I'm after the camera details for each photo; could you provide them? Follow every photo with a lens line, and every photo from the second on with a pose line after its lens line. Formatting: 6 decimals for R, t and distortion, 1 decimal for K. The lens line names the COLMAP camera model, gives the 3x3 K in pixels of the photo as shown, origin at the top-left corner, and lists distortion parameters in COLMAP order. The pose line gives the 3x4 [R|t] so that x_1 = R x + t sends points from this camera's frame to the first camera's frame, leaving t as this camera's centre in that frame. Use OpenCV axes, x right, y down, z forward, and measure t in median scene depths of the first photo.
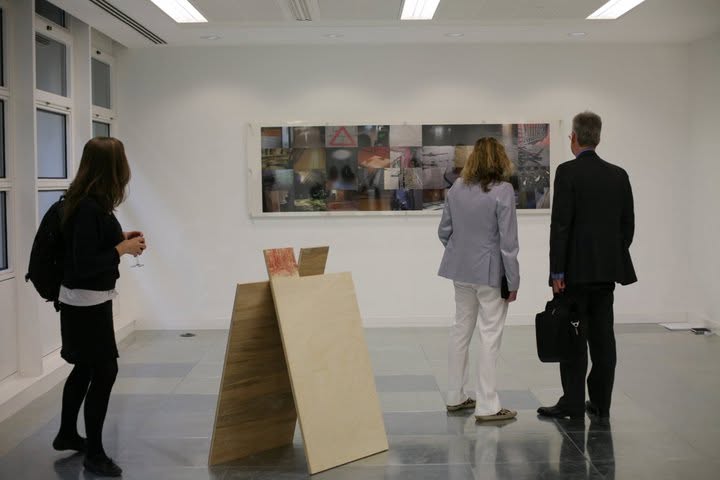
lens RADIAL K [[1081.6, 0, 365.1], [0, 1081.6, 242.2], [0, 0, 1]] dist [-0.121073, 0.000000]
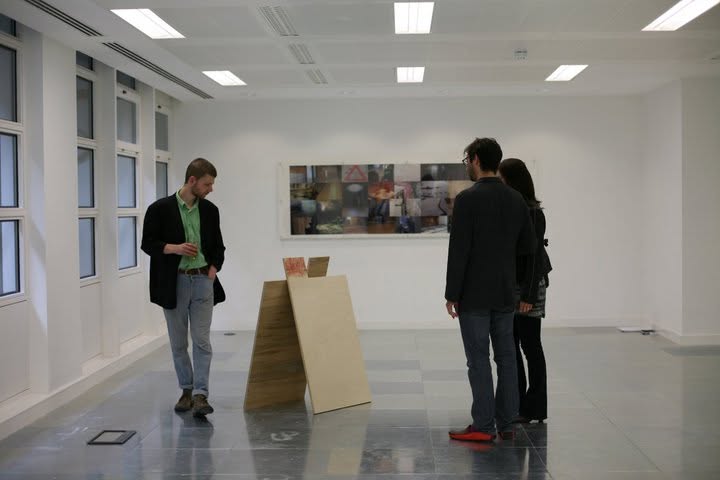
lens RADIAL K [[1081.6, 0, 356.2], [0, 1081.6, 236.5], [0, 0, 1]] dist [-0.121073, 0.000000]
pose [[0.998939, 0.001250, -0.046039, 0.038692], [-0.002620, 0.999555, -0.029709, 0.011356], [0.045981, 0.029799, 0.998498, -0.240460]]
